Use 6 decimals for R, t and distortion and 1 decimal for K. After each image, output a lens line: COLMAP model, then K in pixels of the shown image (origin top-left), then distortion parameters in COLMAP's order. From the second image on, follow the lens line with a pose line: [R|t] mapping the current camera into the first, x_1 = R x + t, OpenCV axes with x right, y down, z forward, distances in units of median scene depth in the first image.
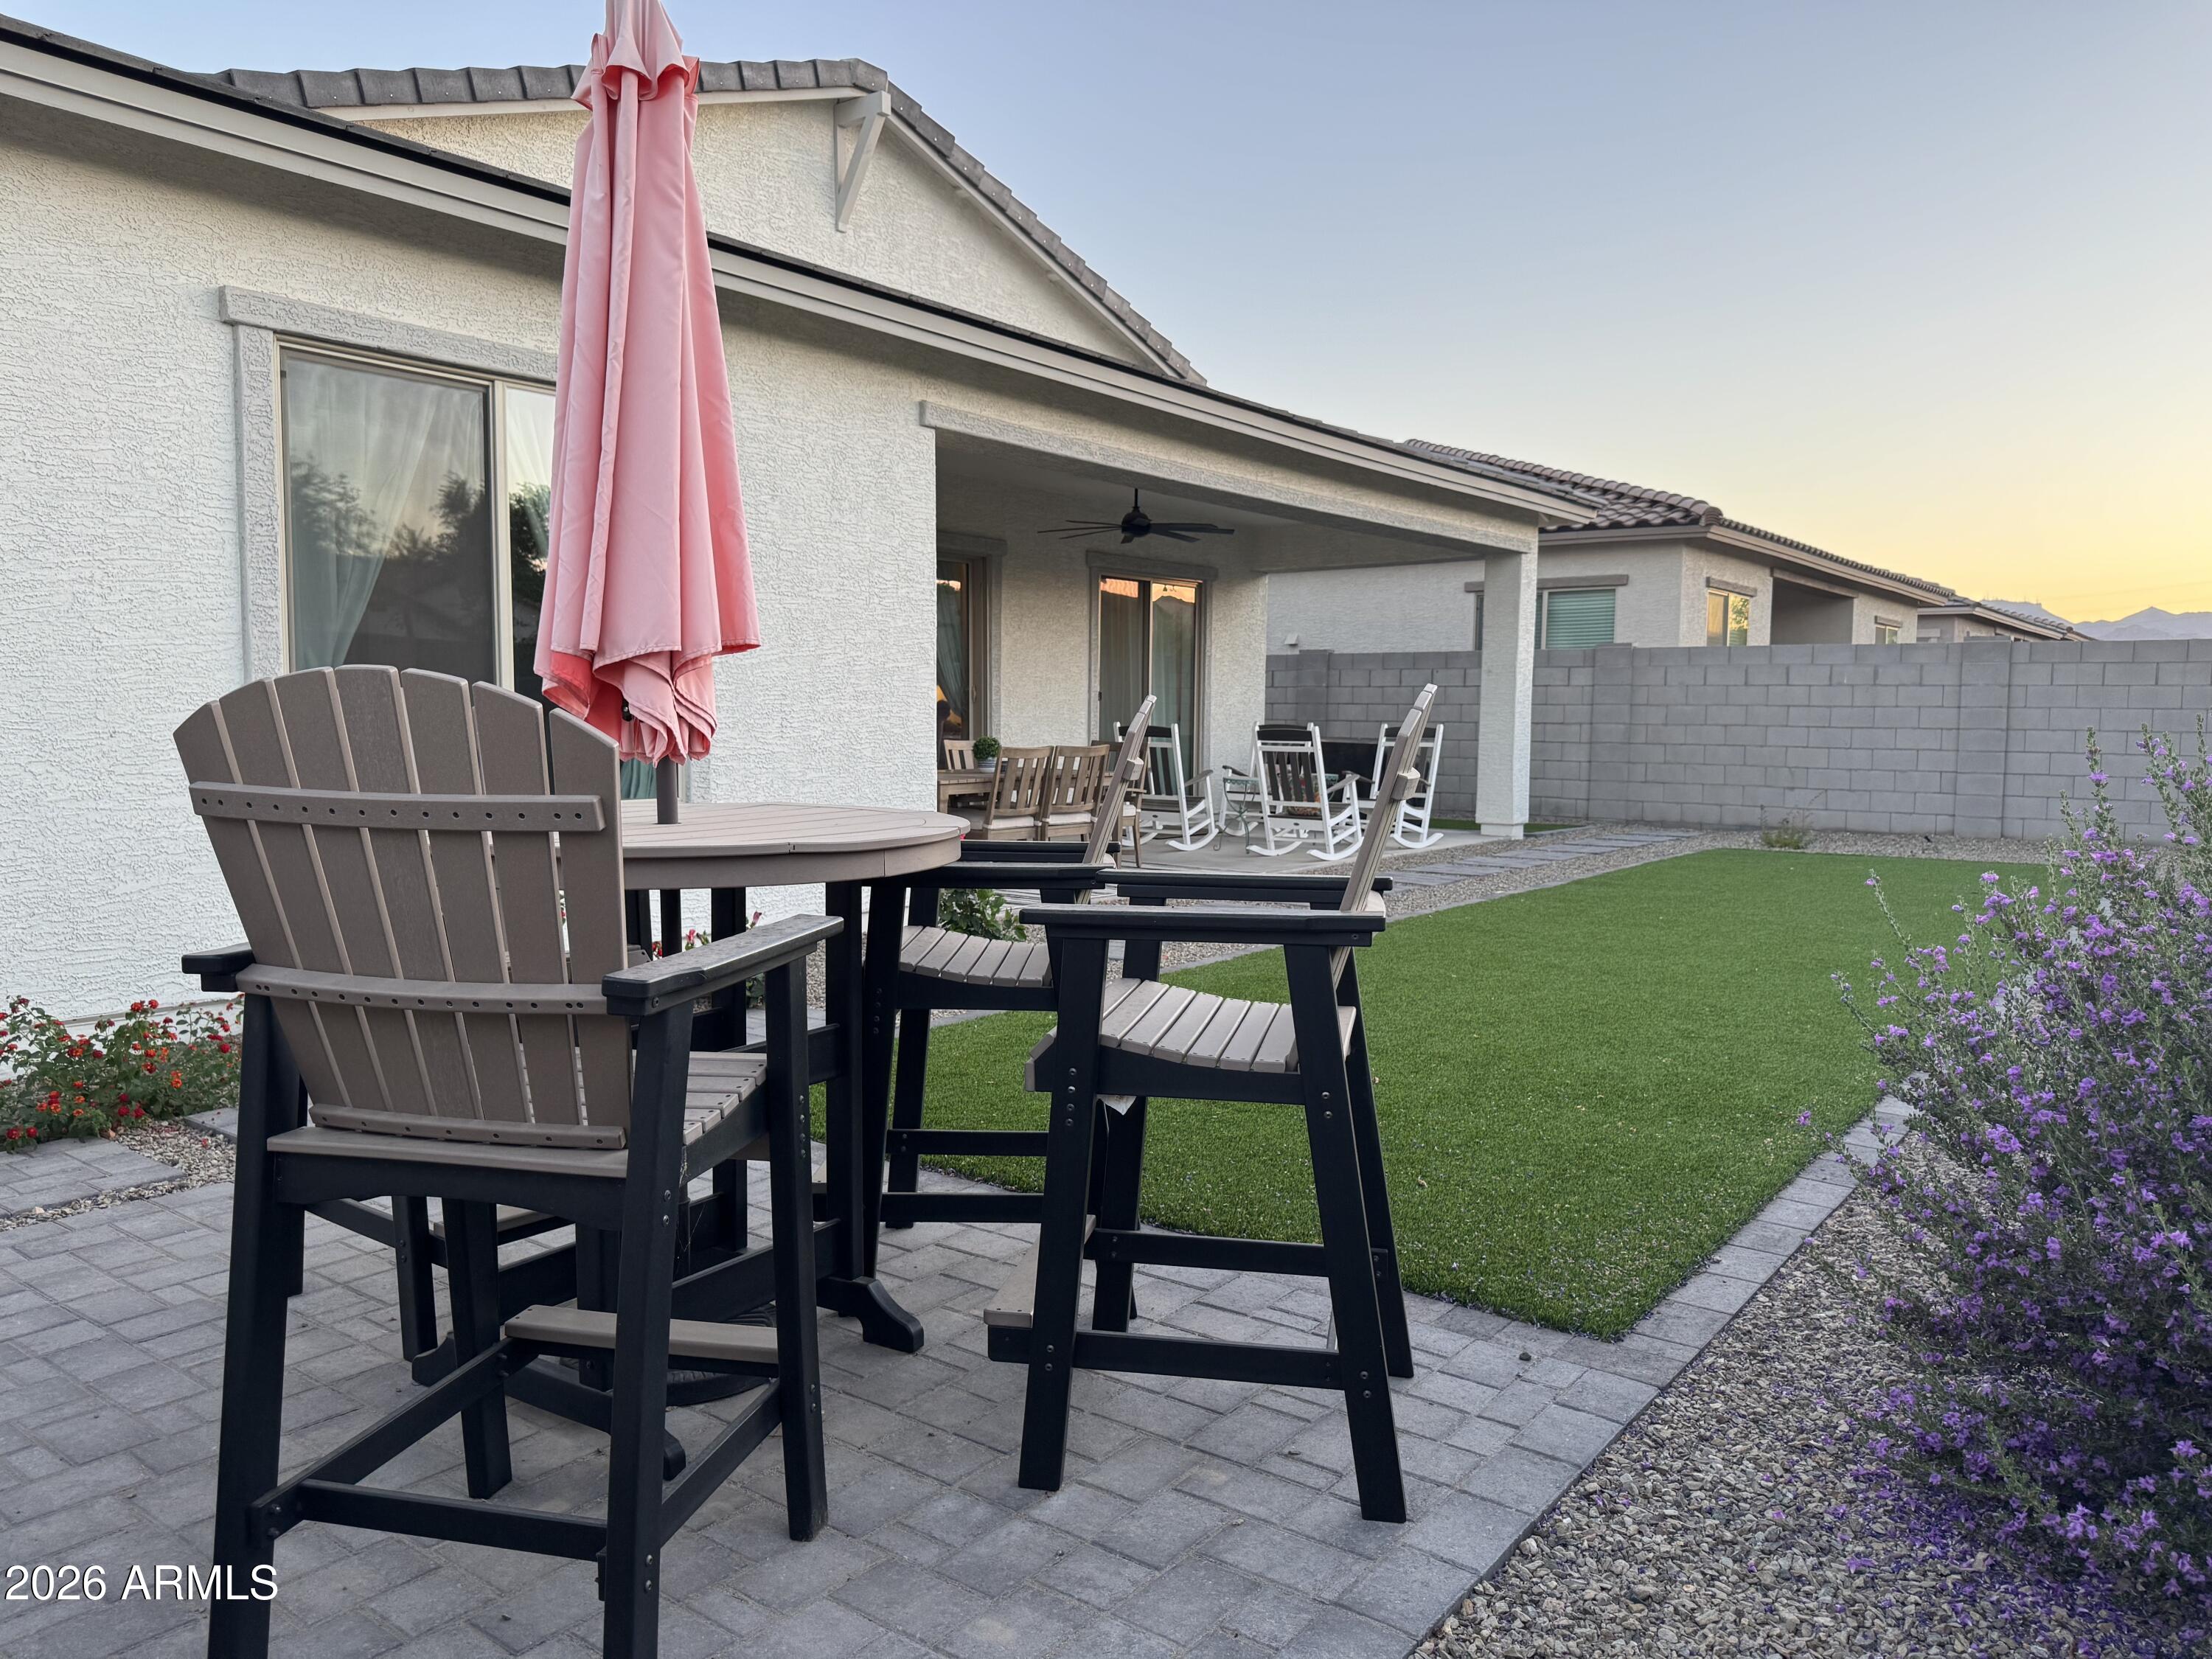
lens RADIAL K [[1580.7, 0, 1115.7], [0, 1580.7, 824.2], [0, 0, 1]] dist [0.022855, -0.030973]
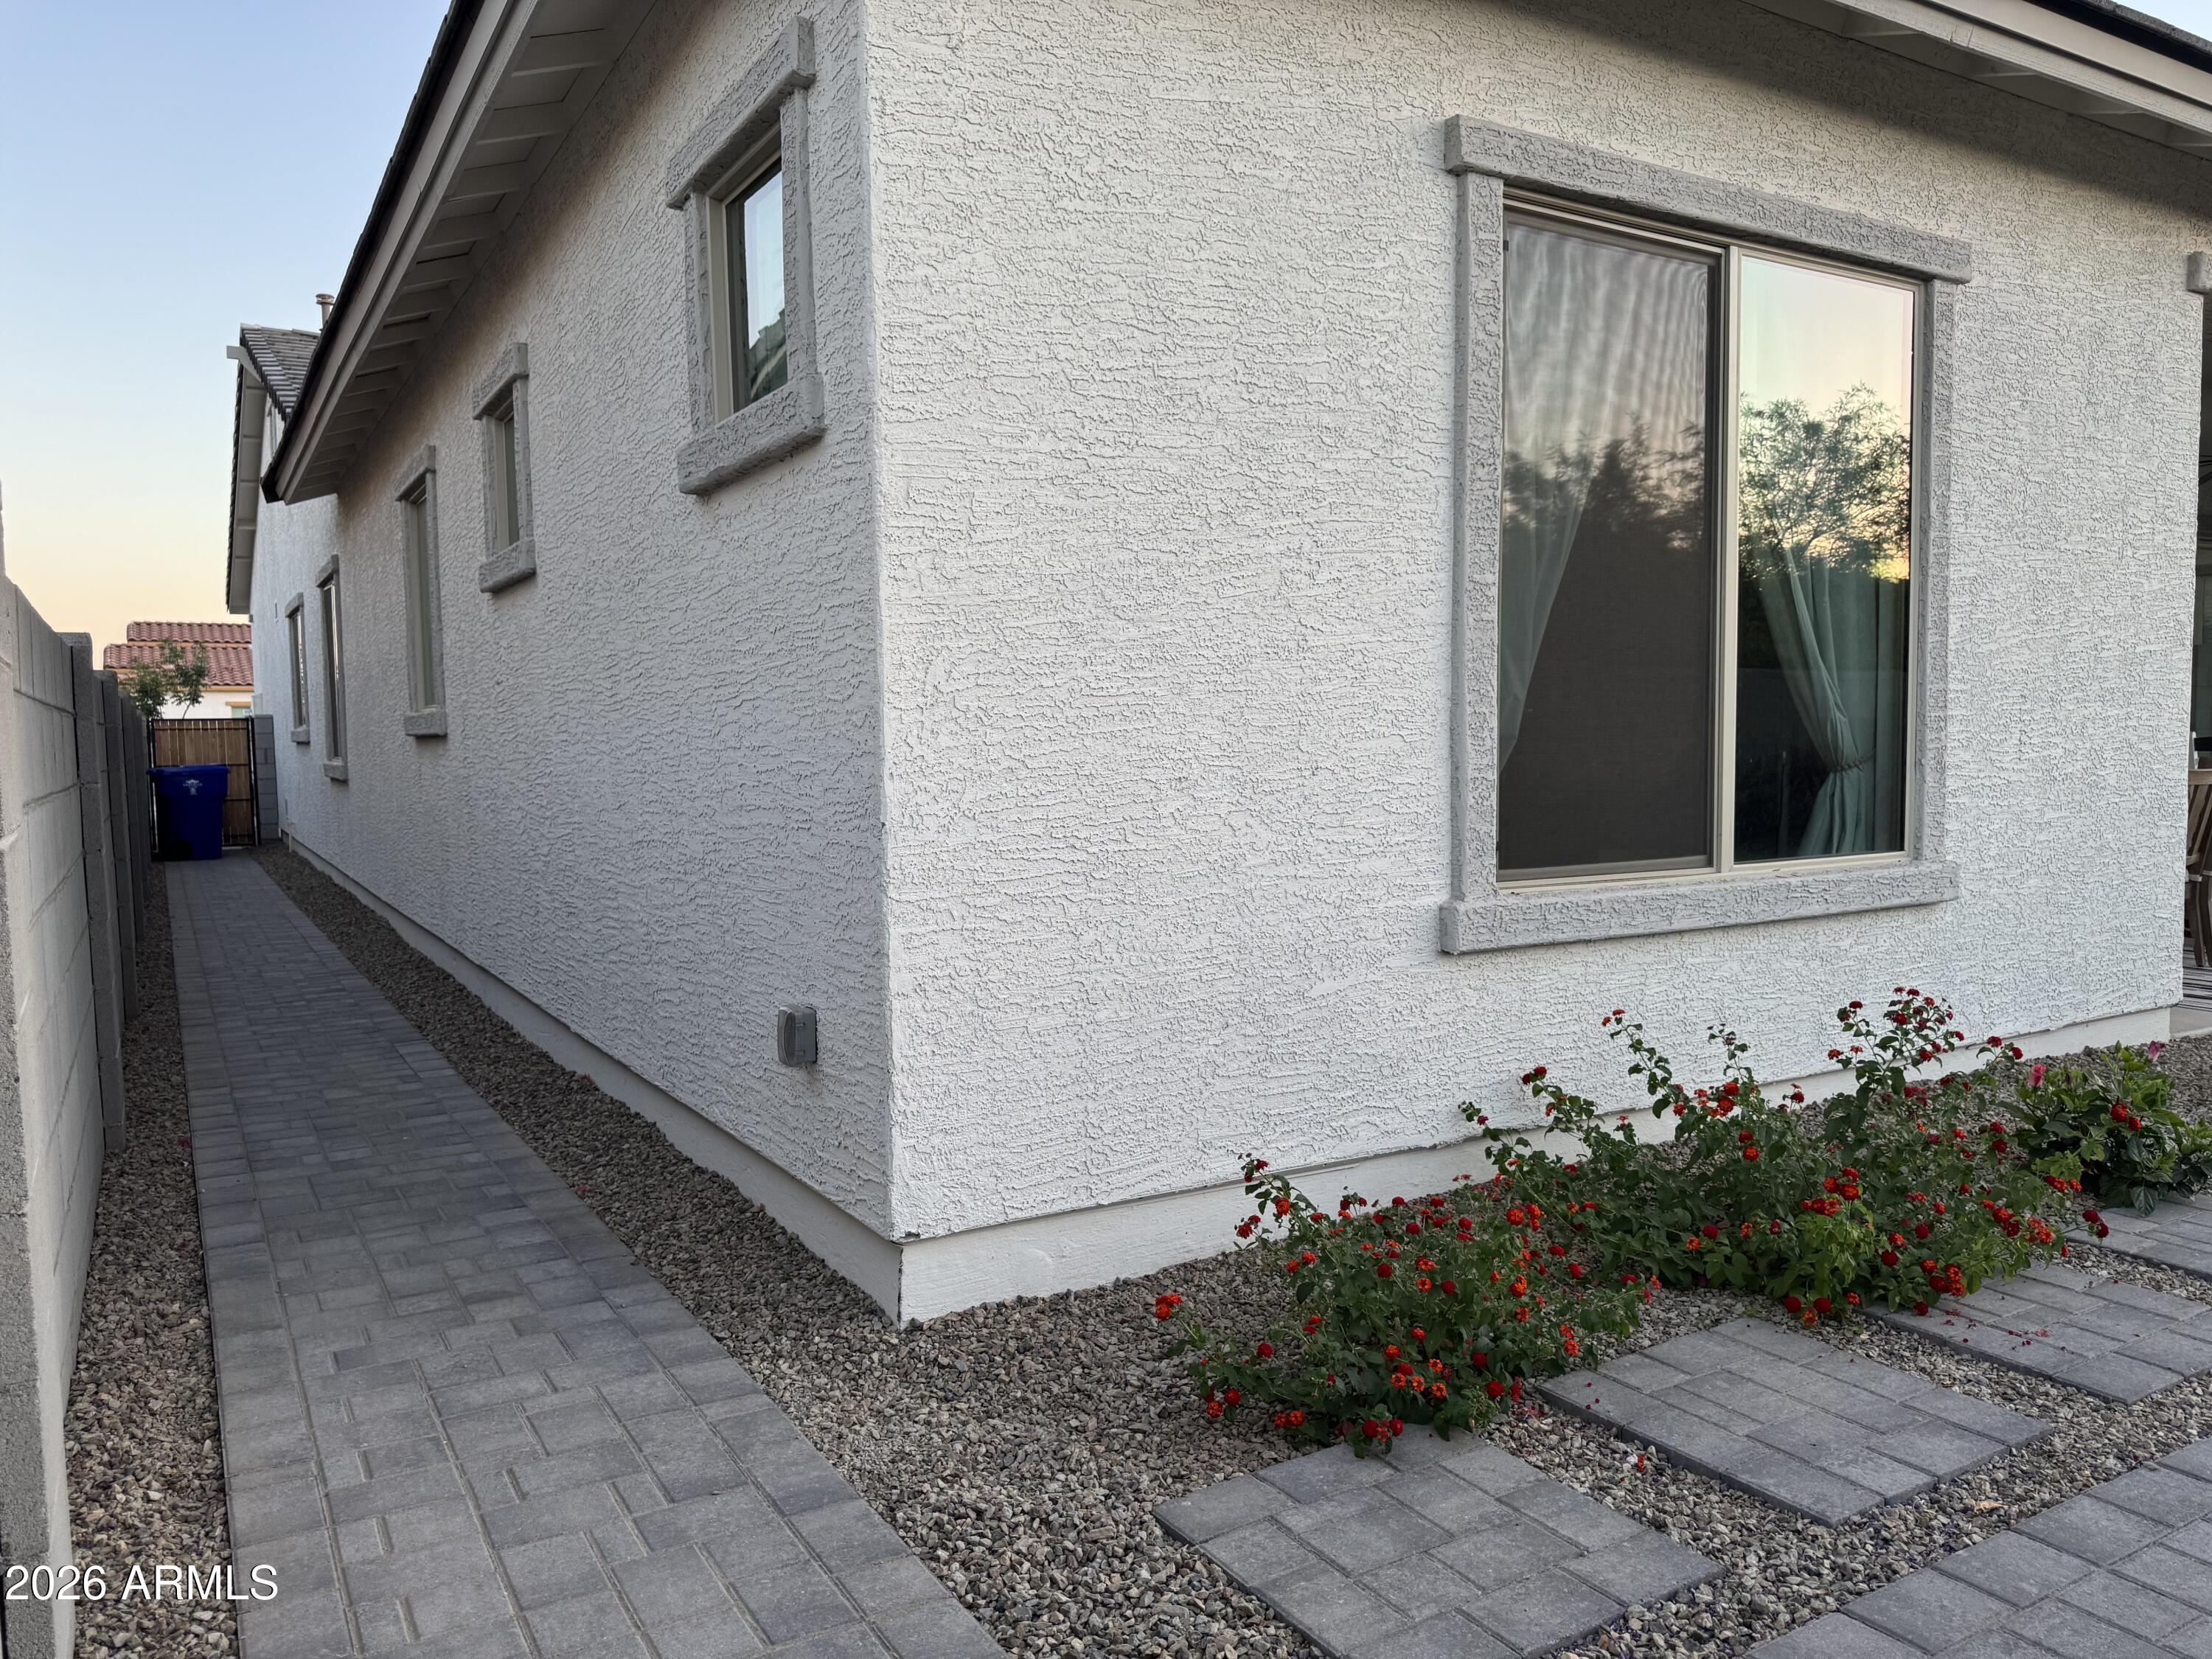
lens RADIAL K [[1580.7, 0, 1105.6], [0, 1580.7, 843.2], [0, 0, 1]] dist [0.022855, -0.030973]
pose [[0.924624, 0.009885, -0.380753, -0.438304], [-0.008024, 0.999947, 0.006476, -0.027651], [0.380797, -0.002932, 0.924654, 0.307127]]
